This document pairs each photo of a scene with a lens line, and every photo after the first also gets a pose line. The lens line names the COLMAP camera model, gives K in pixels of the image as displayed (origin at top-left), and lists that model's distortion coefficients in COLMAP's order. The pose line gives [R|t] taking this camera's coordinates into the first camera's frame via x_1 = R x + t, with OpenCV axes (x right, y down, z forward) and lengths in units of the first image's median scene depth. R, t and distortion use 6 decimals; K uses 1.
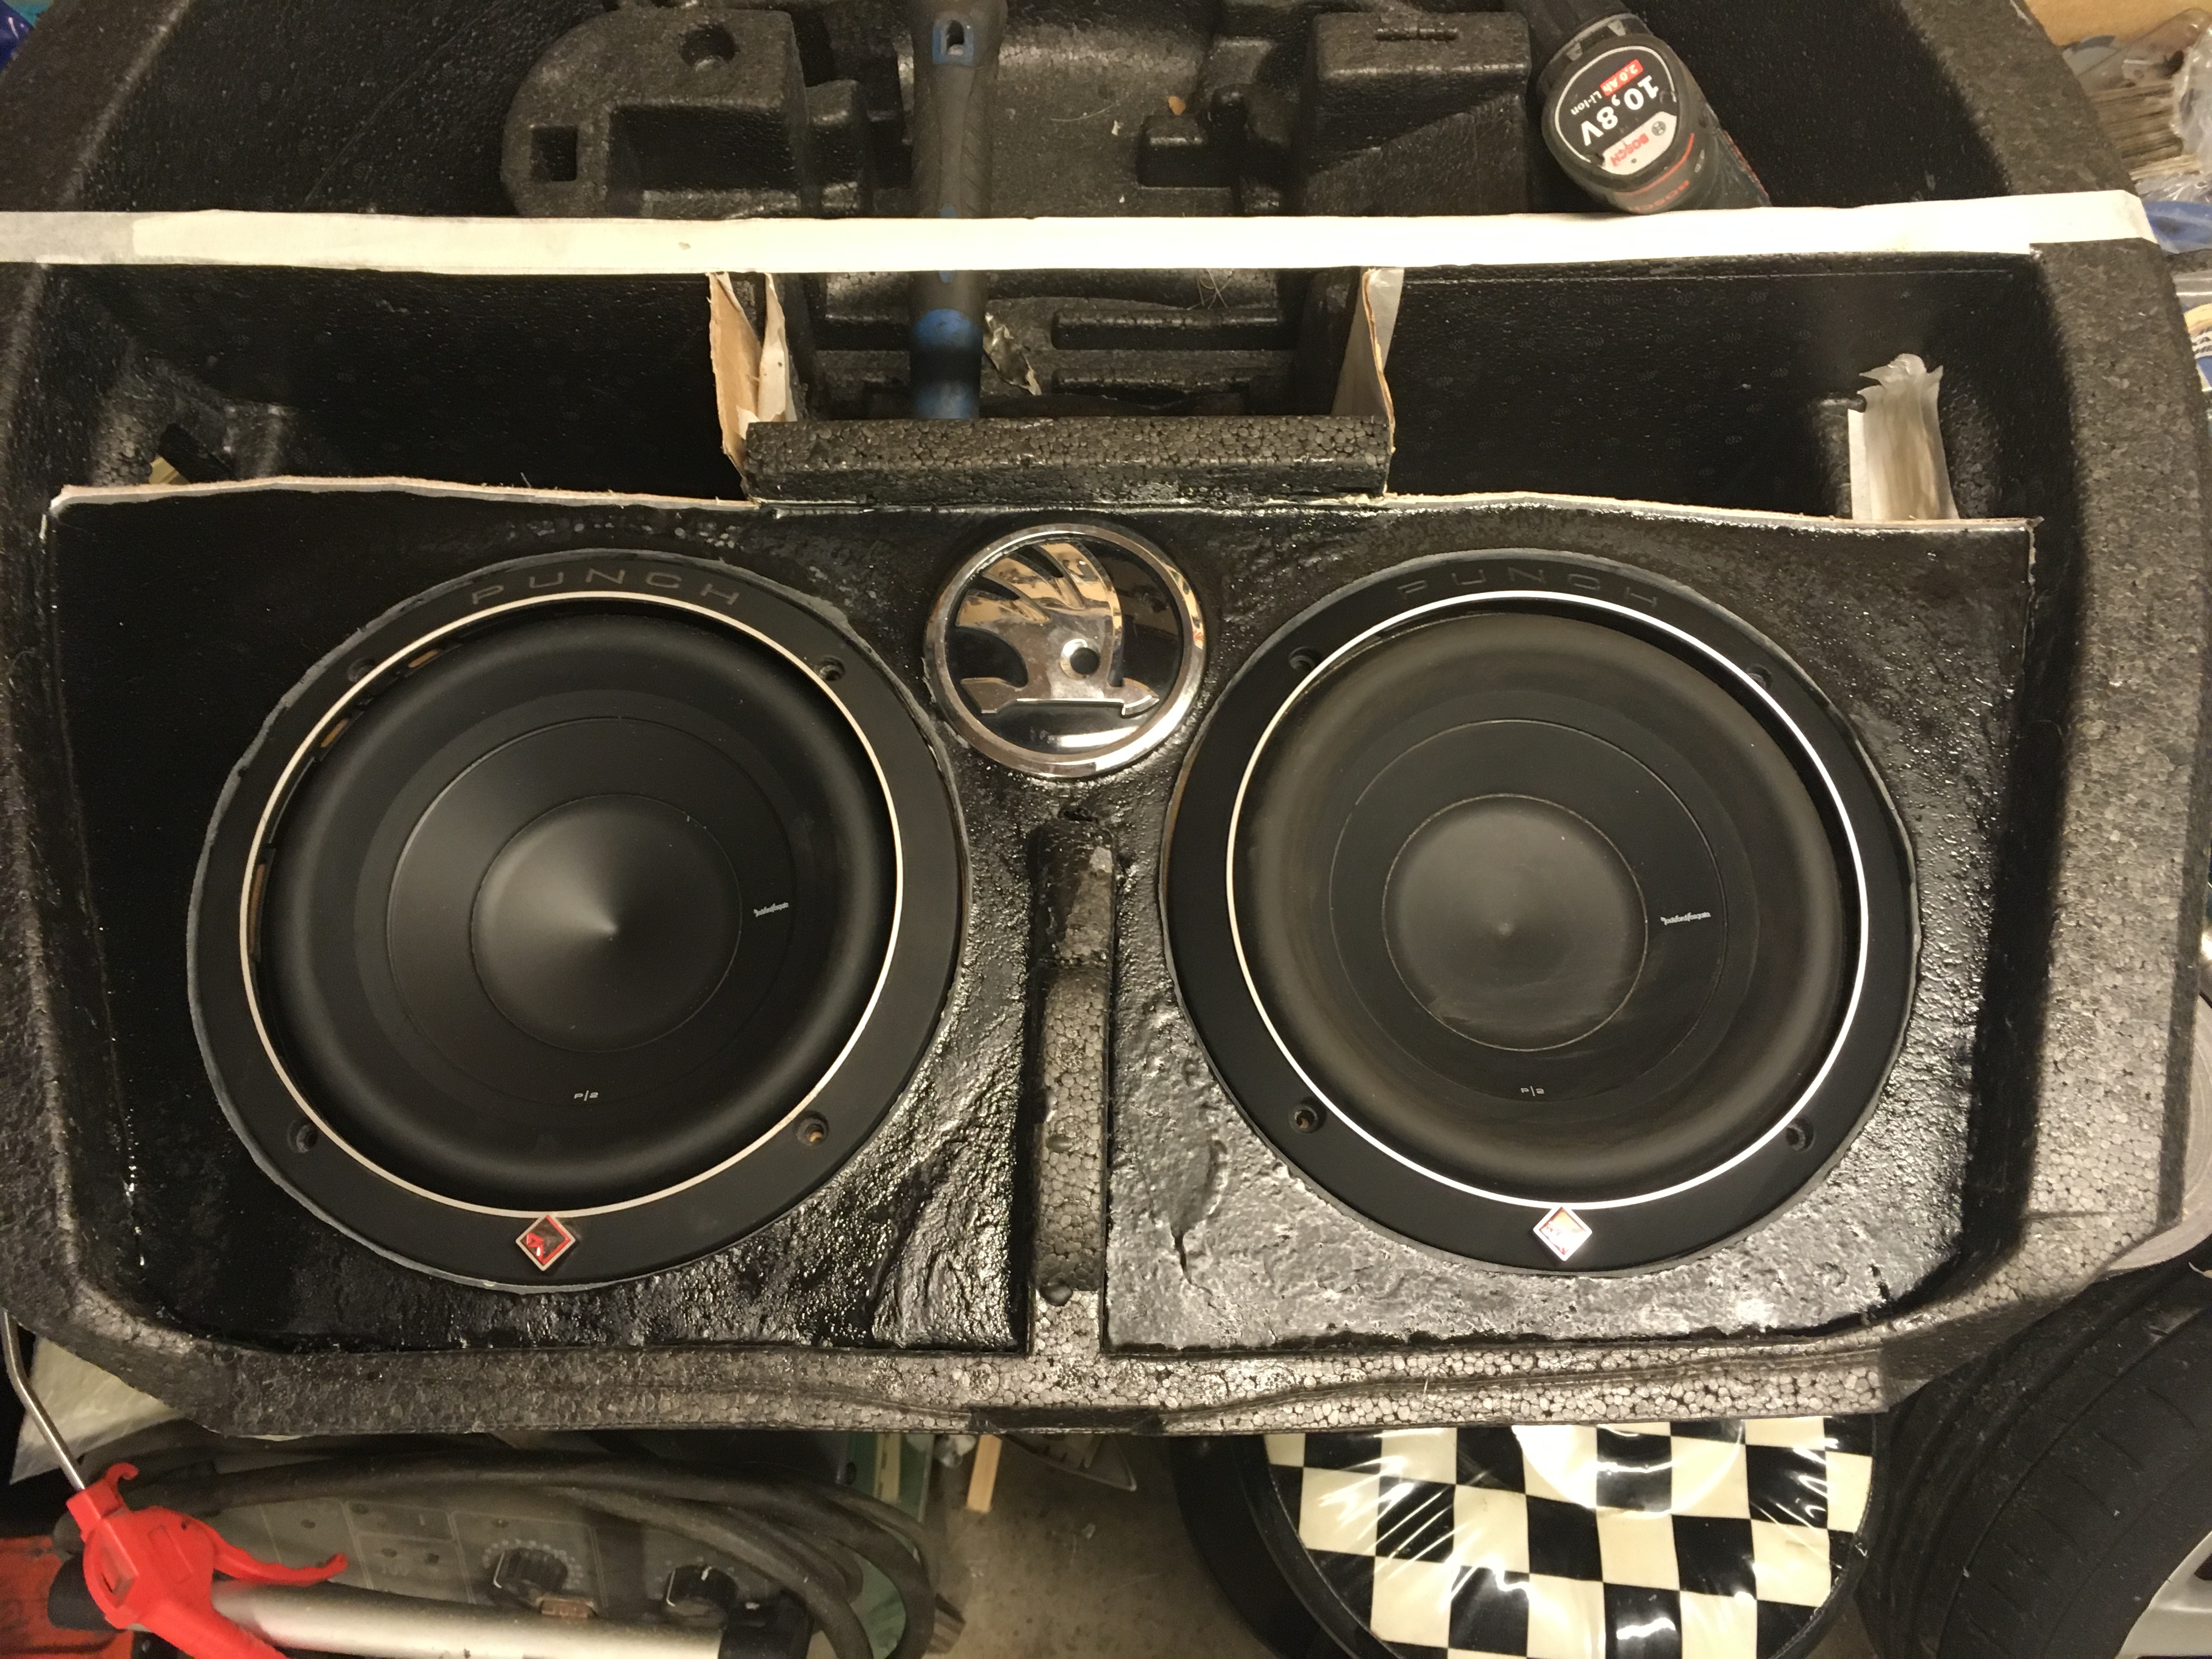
lens RADIAL K [[1949.6, 0, 1106.0], [0, 1949.6, 829.5], [0, 0, 1]] dist [0.065797, -0.098006]
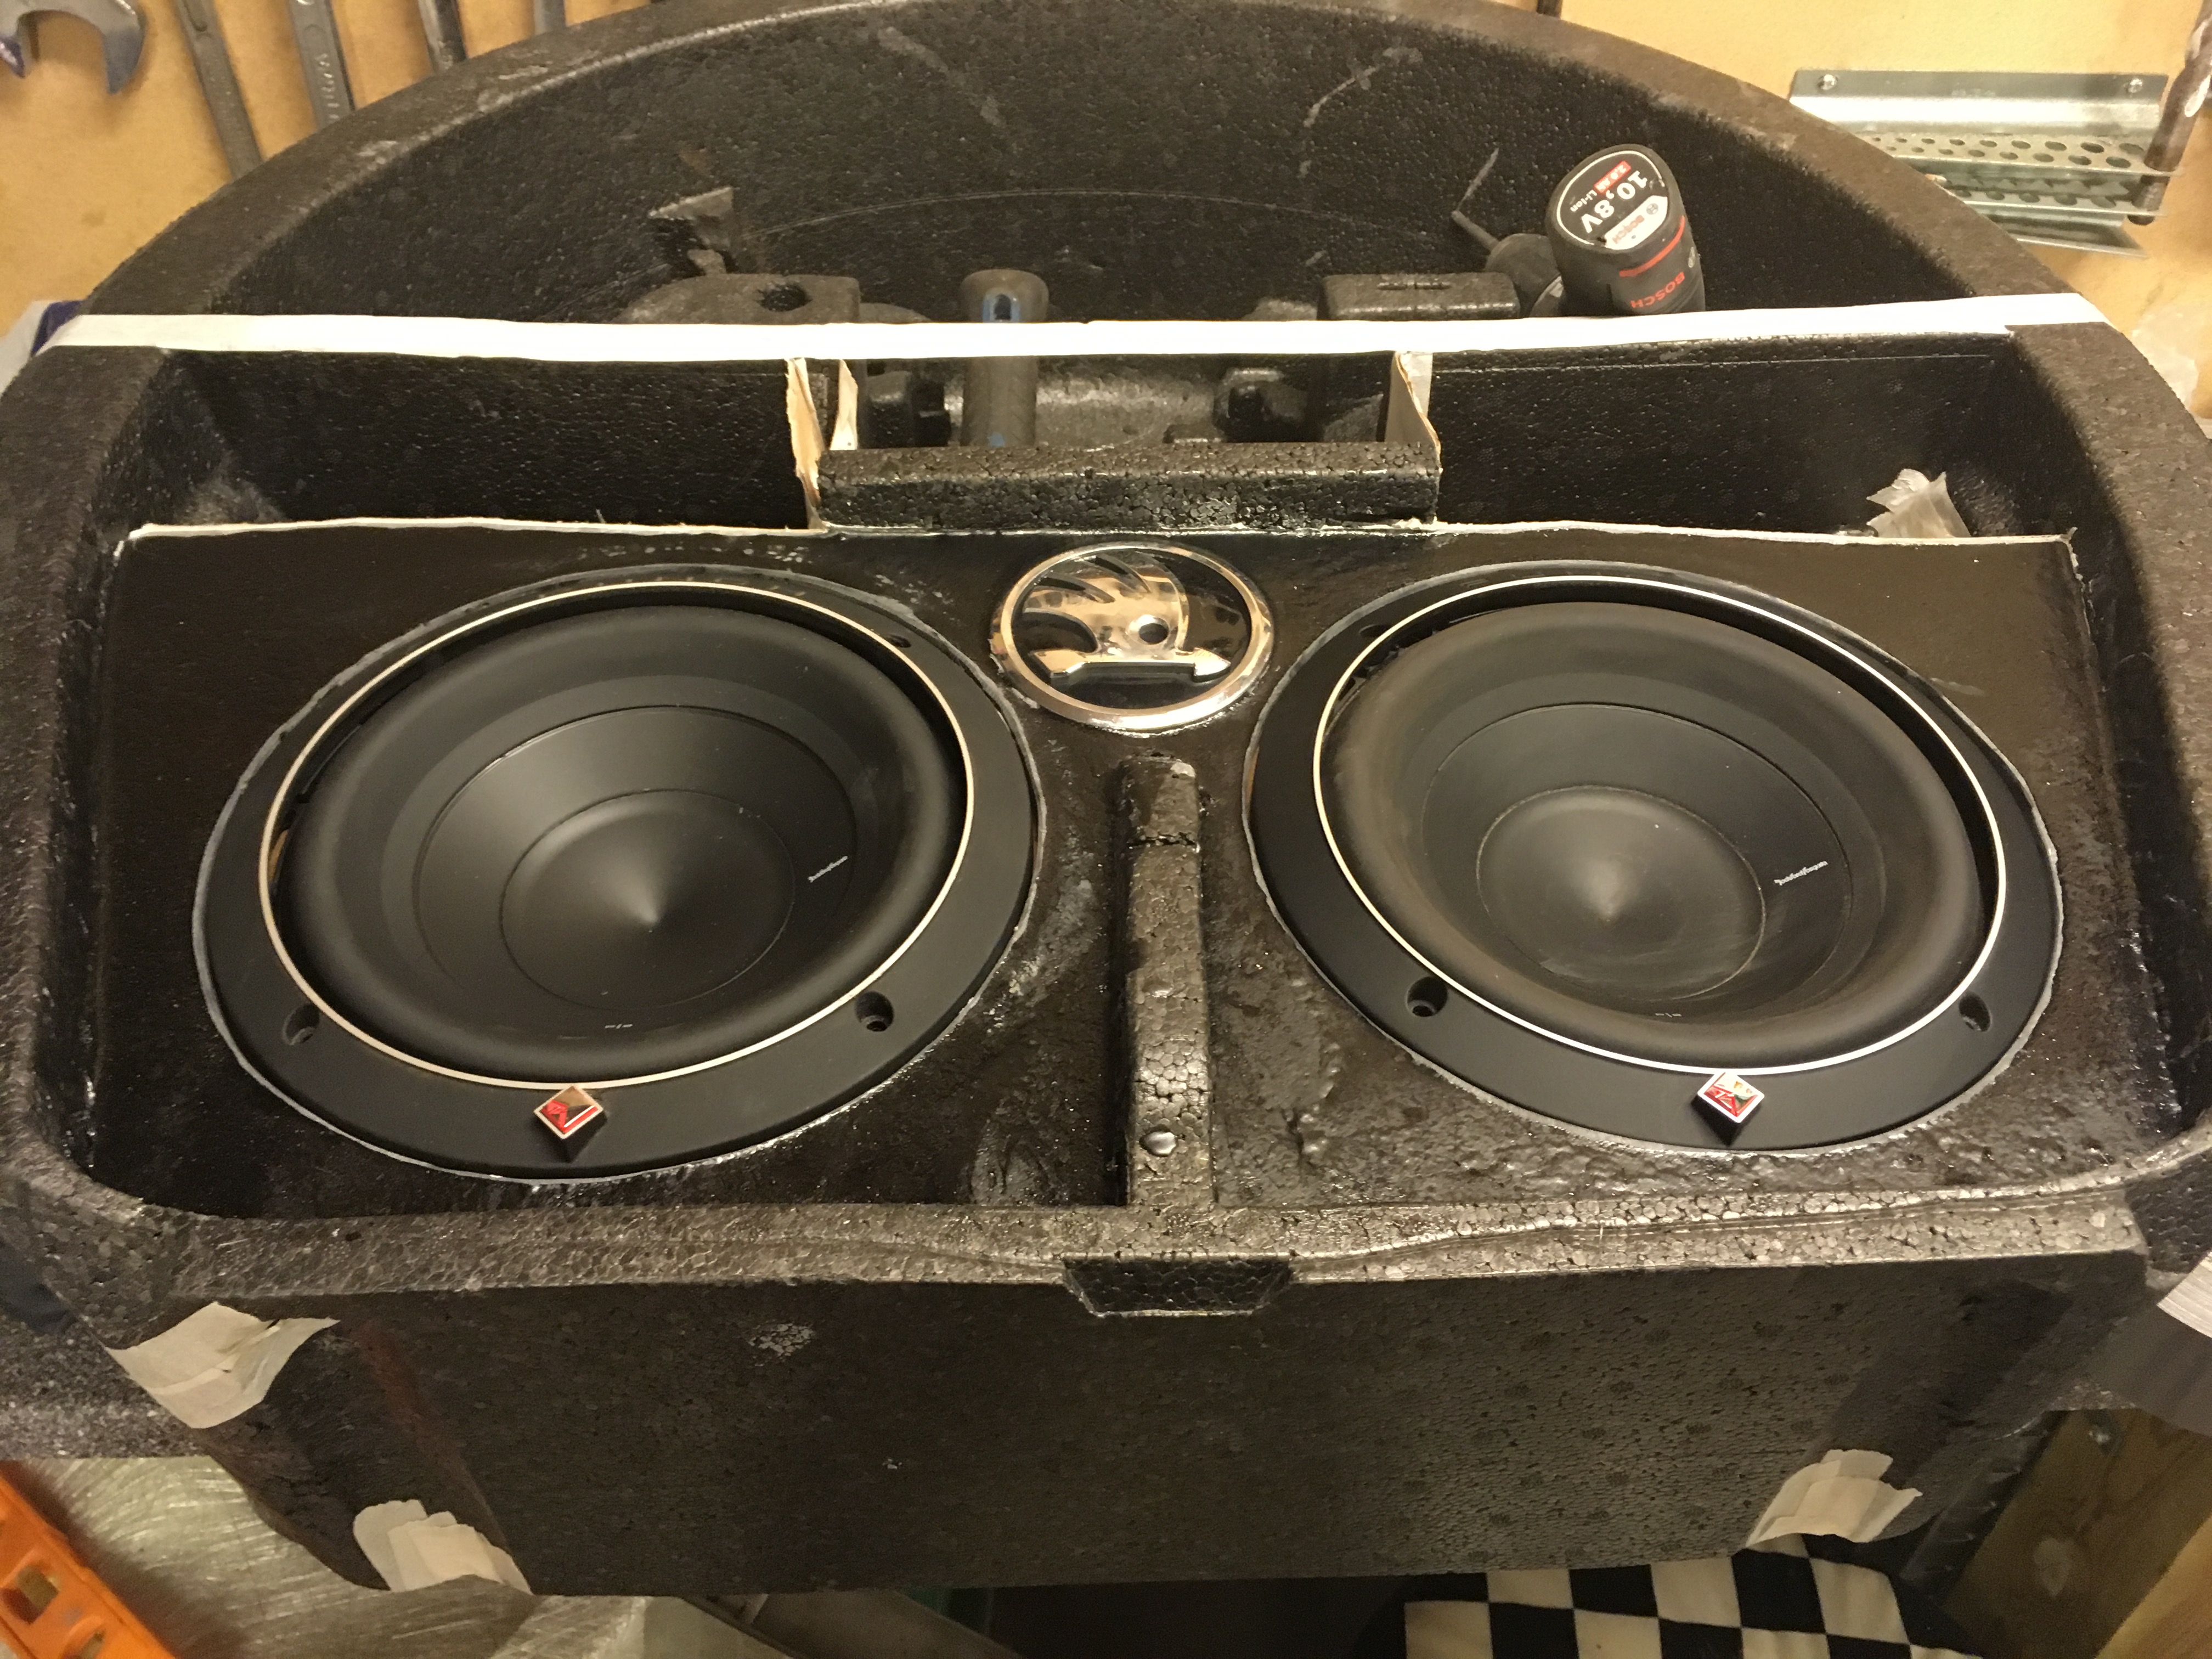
lens RADIAL K [[1949.6, 0, 1106.0], [0, 1949.6, 829.5], [0, 0, 1]] dist [0.065797, -0.098006]
pose [[0.999628, -0.019596, 0.018972, -0.055278], [0.025802, 0.904940, -0.424756, 0.420326], [-0.008845, 0.425088, 0.905109, 0.142857]]
